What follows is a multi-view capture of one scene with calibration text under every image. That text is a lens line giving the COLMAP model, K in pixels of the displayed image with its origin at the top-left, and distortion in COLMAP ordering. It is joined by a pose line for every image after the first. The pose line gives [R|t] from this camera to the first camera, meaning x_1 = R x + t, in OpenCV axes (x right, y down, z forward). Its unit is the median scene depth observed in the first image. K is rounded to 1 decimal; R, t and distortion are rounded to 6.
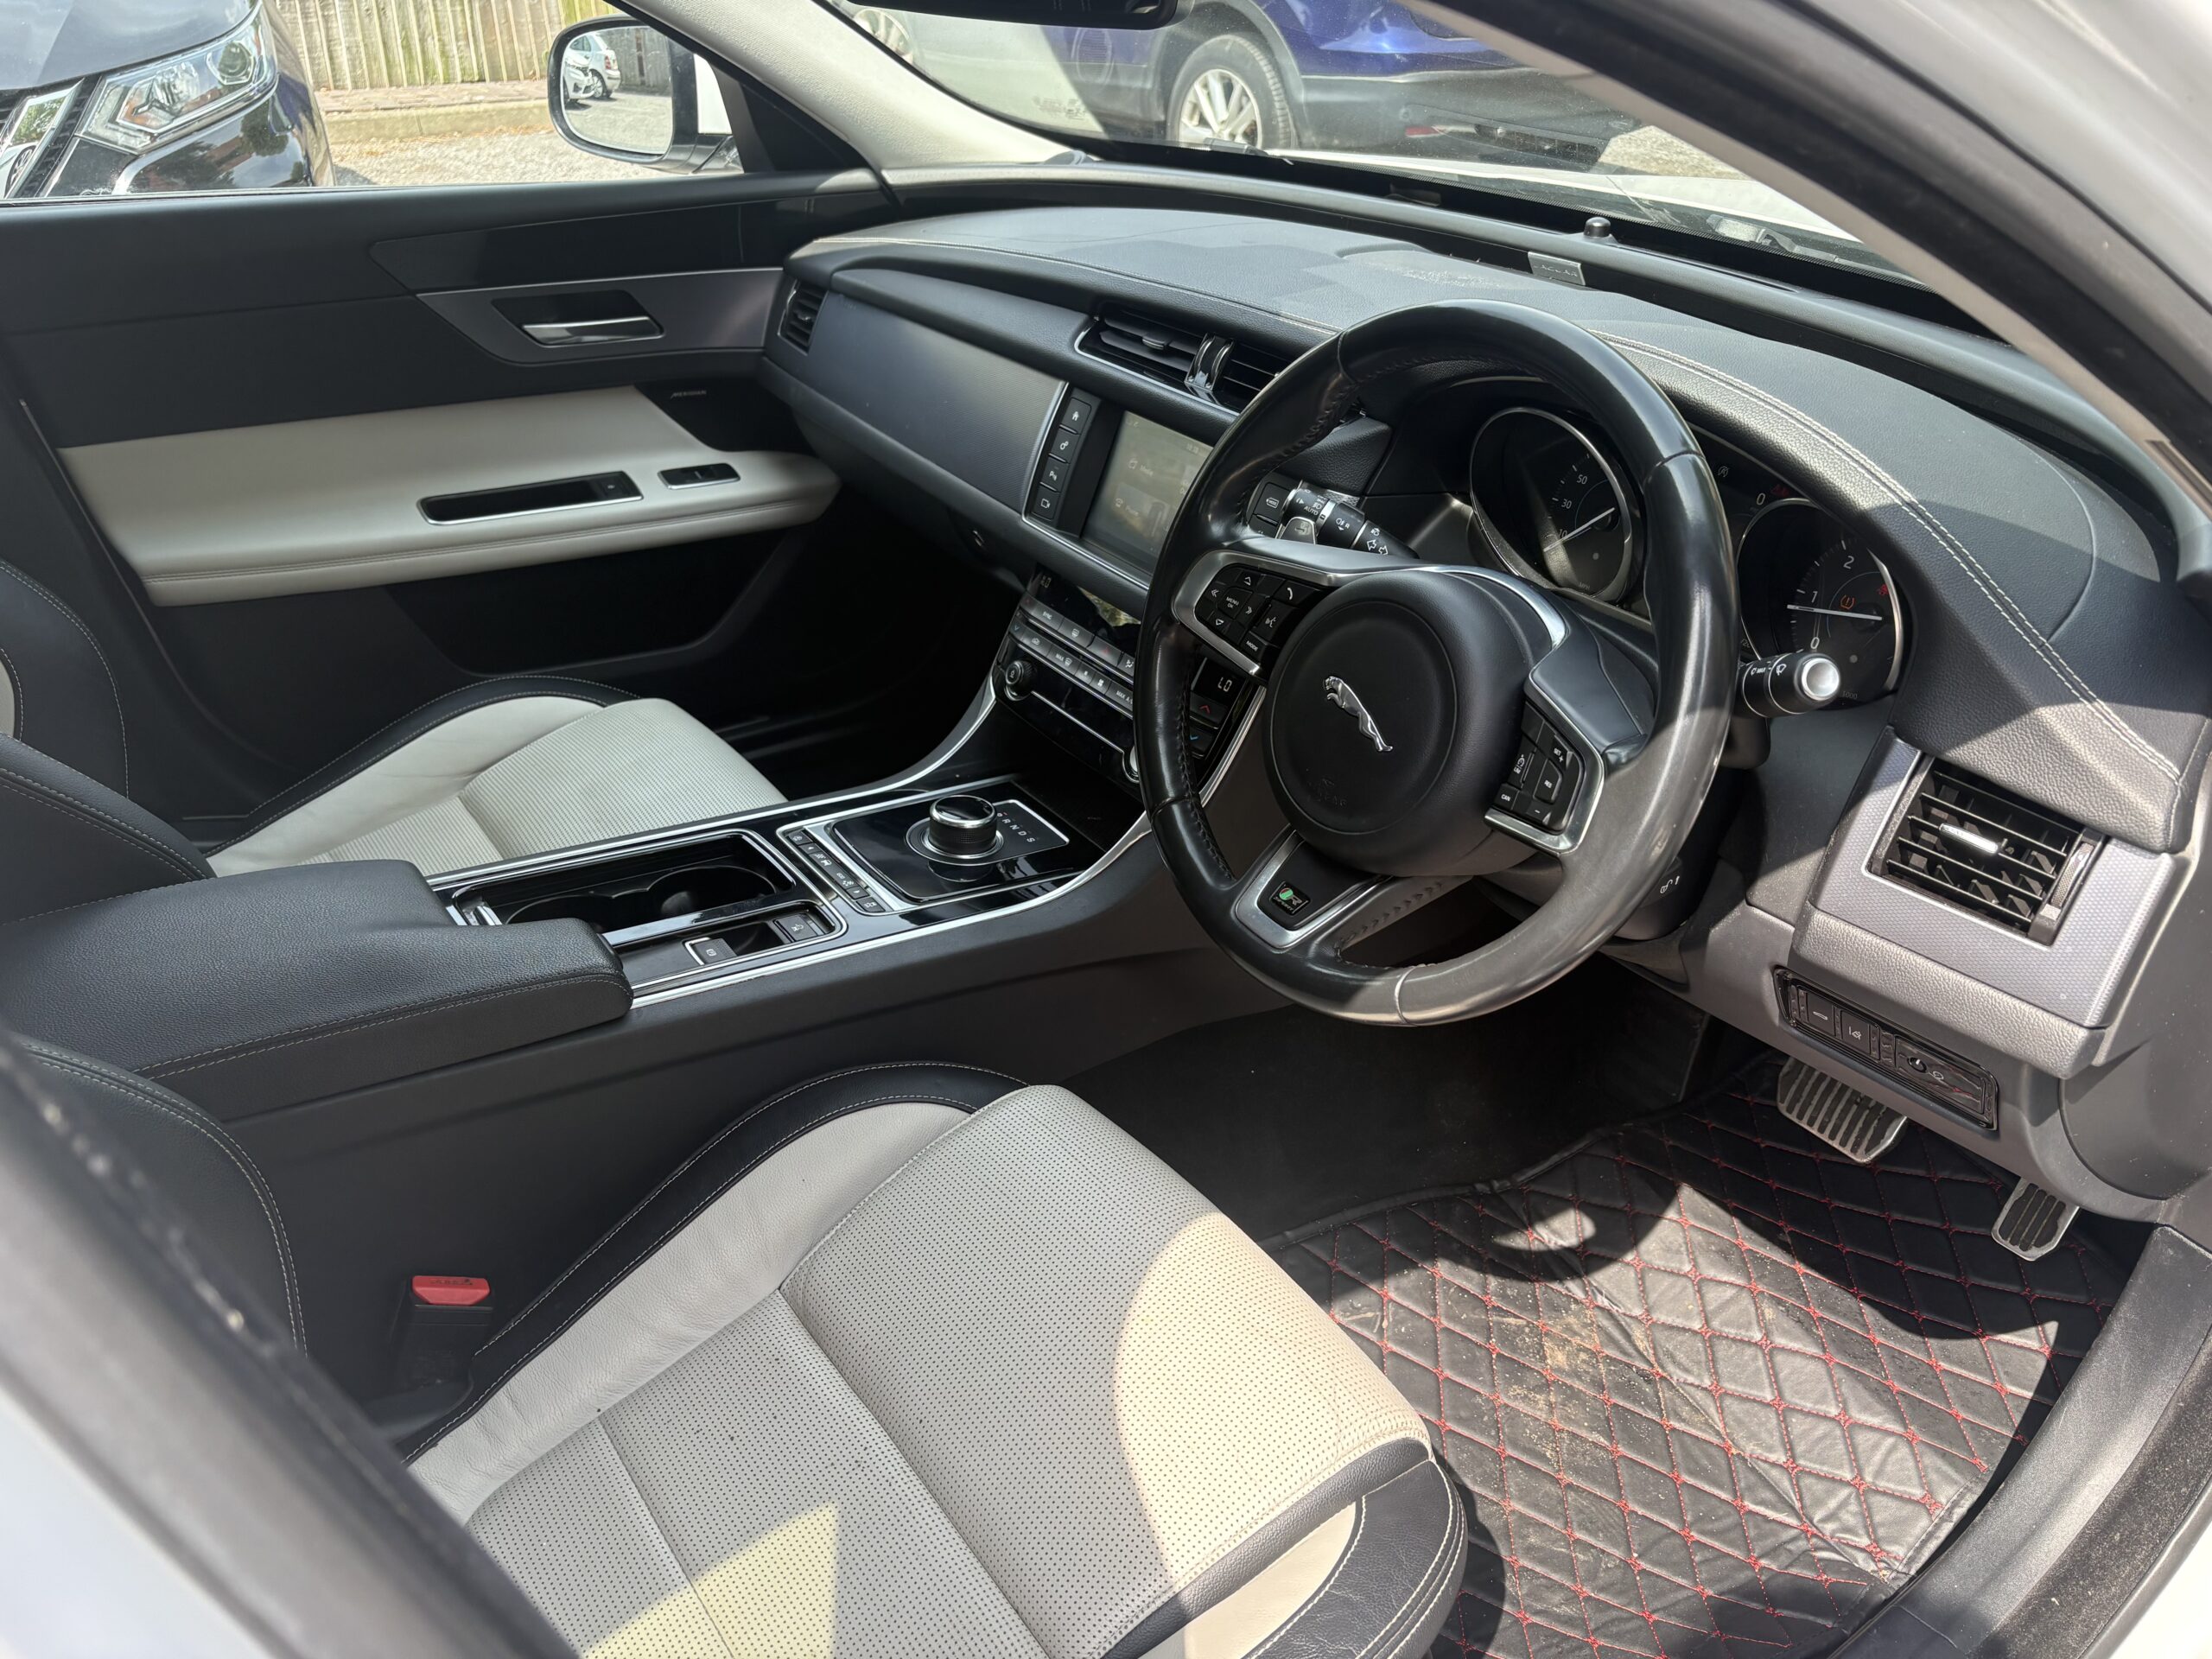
lens RADIAL K [[1691.1, 0, 1104.8], [0, 1691.1, 816.5], [0, 0, 1]] dist [0.011040, 0.000739]
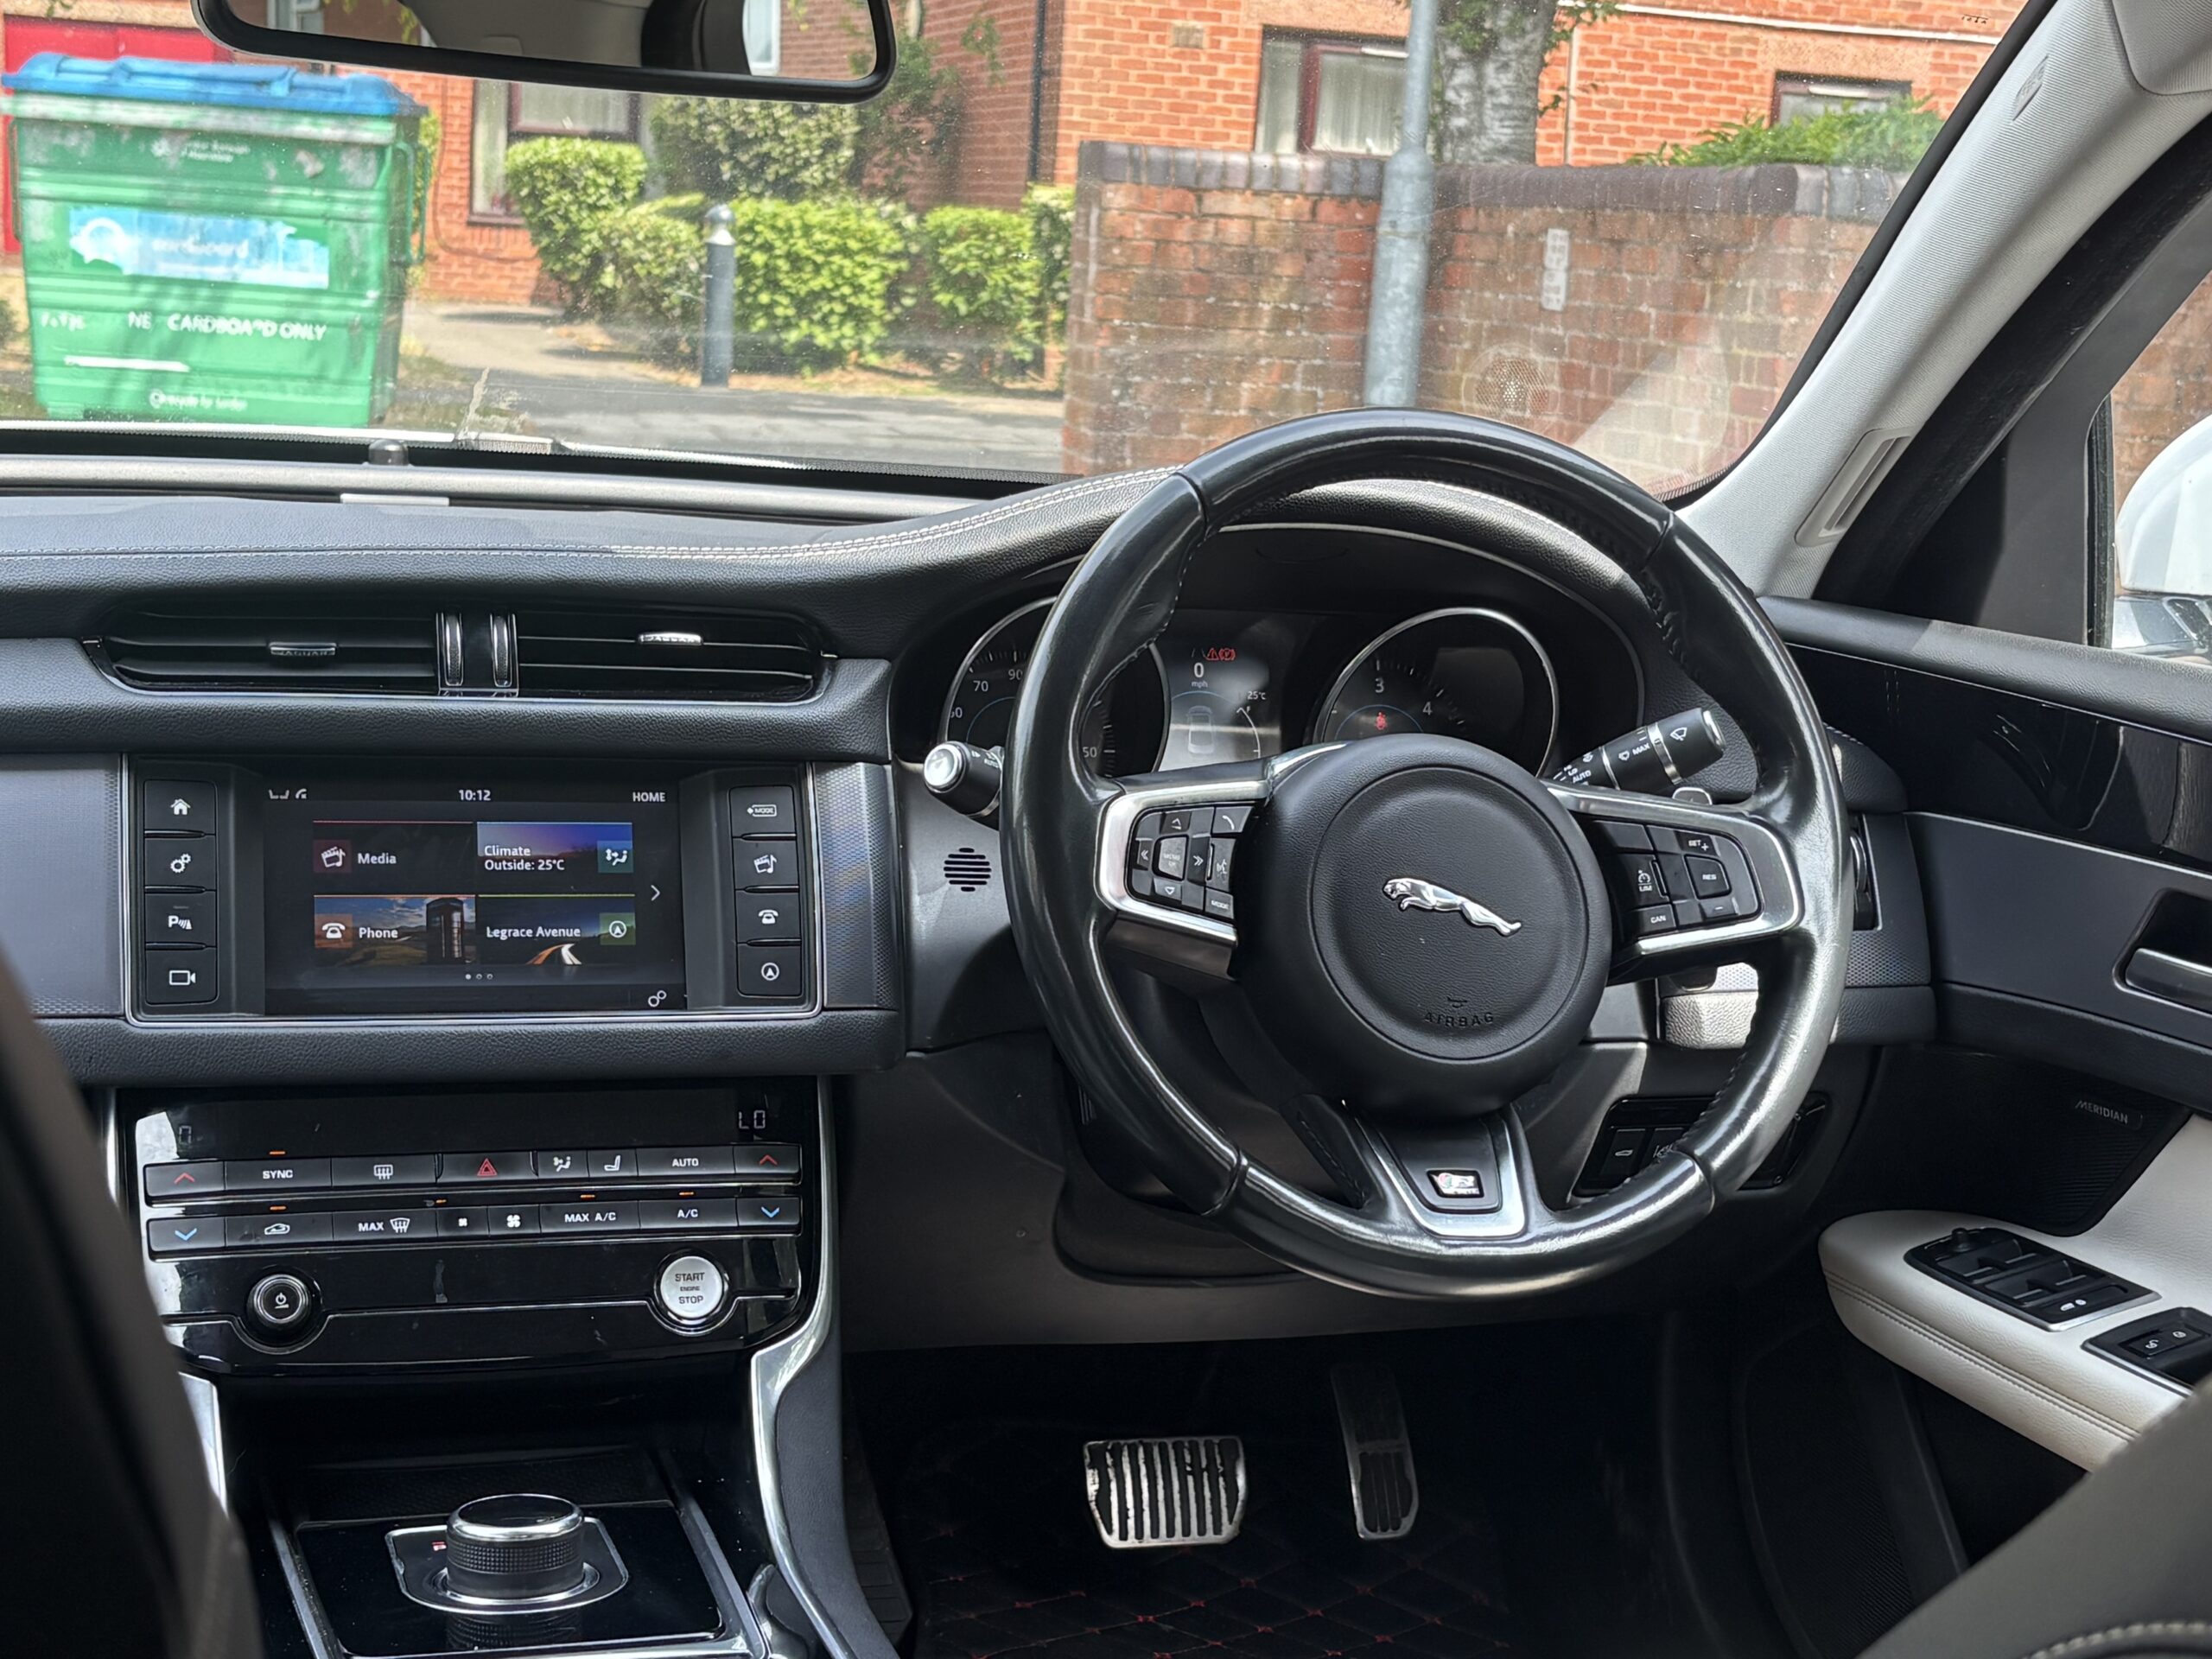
lens RADIAL K [[3309.3, 0, 1094.3], [0, 3309.3, 825.5], [0, 0, 1]] dist [0.237020, -0.817602]
pose [[0.306888, -0.154383, 0.939141, -0.963498], [0.424684, 0.905286, 0.010042, -0.130337], [-0.851742, 0.395756, 0.343385, 0.431621]]
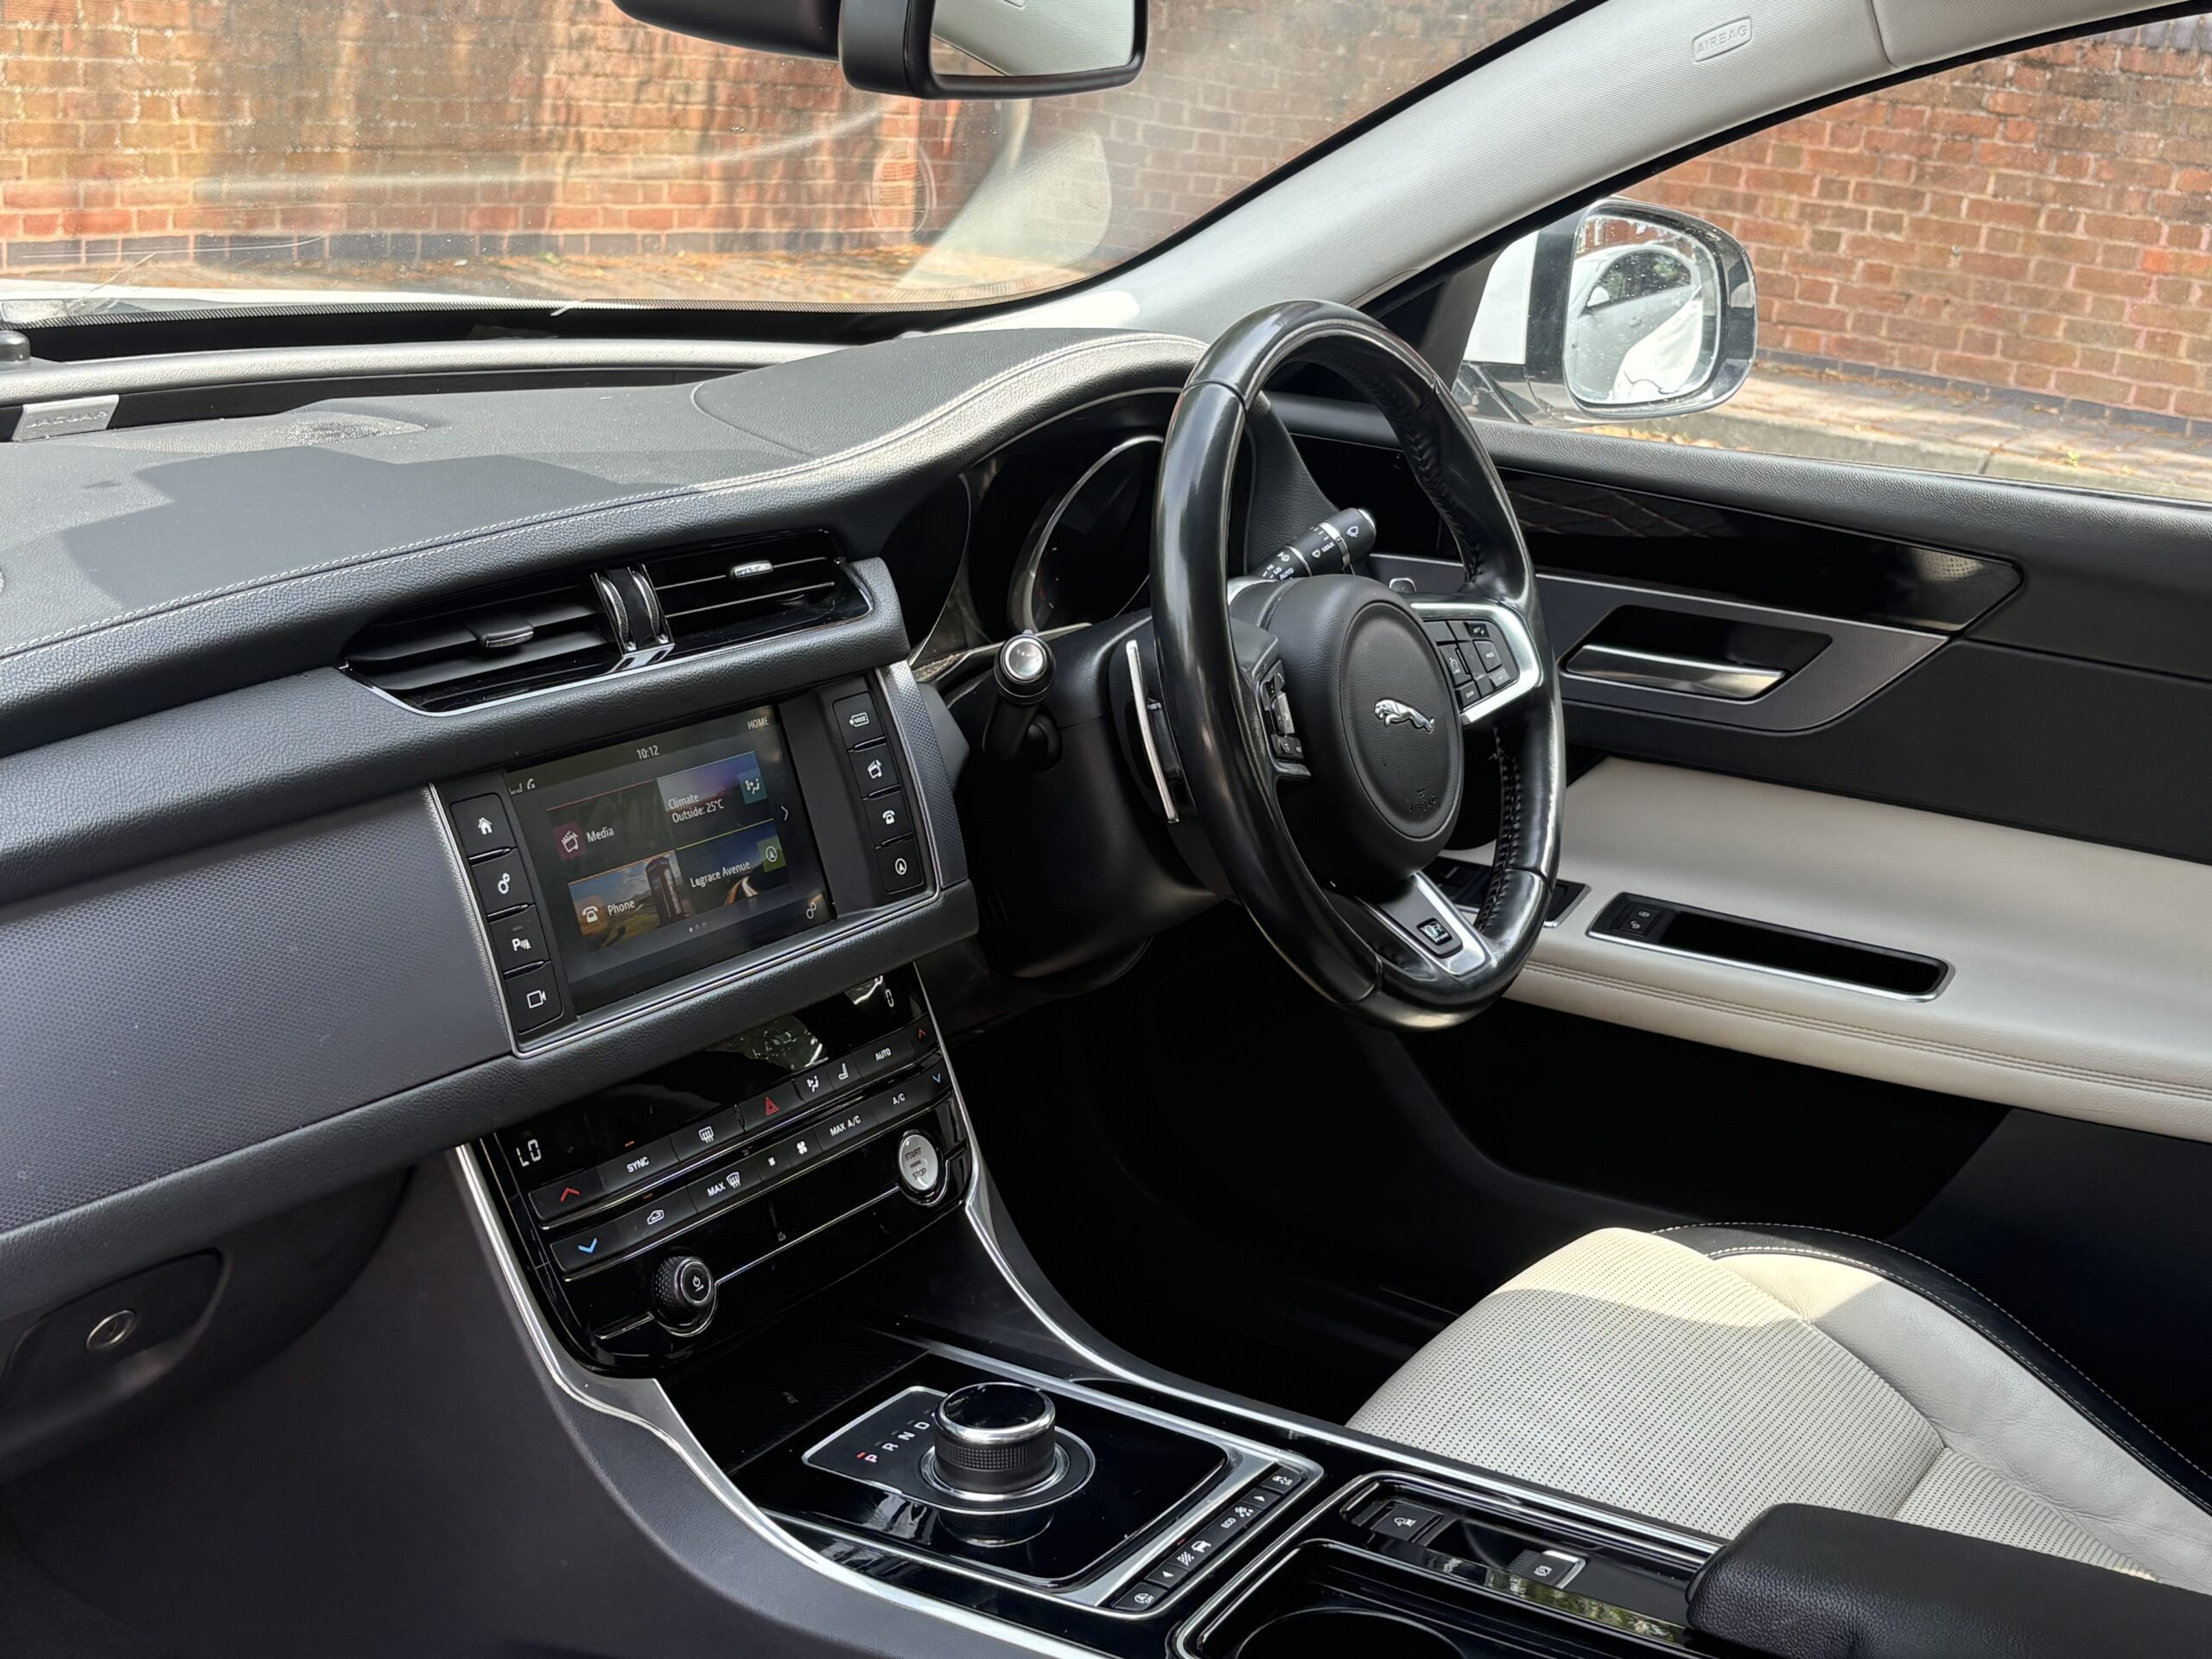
lens RADIAL K [[2786.3, 0, 1102.1], [0, 2786.3, 799.5], [0, 0, 1]] dist [0.182265, -0.573400]
pose [[-0.379139, -0.307552, 0.872734, -0.866582], [0.379996, 0.808207, 0.449893, -0.585448], [-0.843716, 0.502208, -0.189555, 1.064170]]
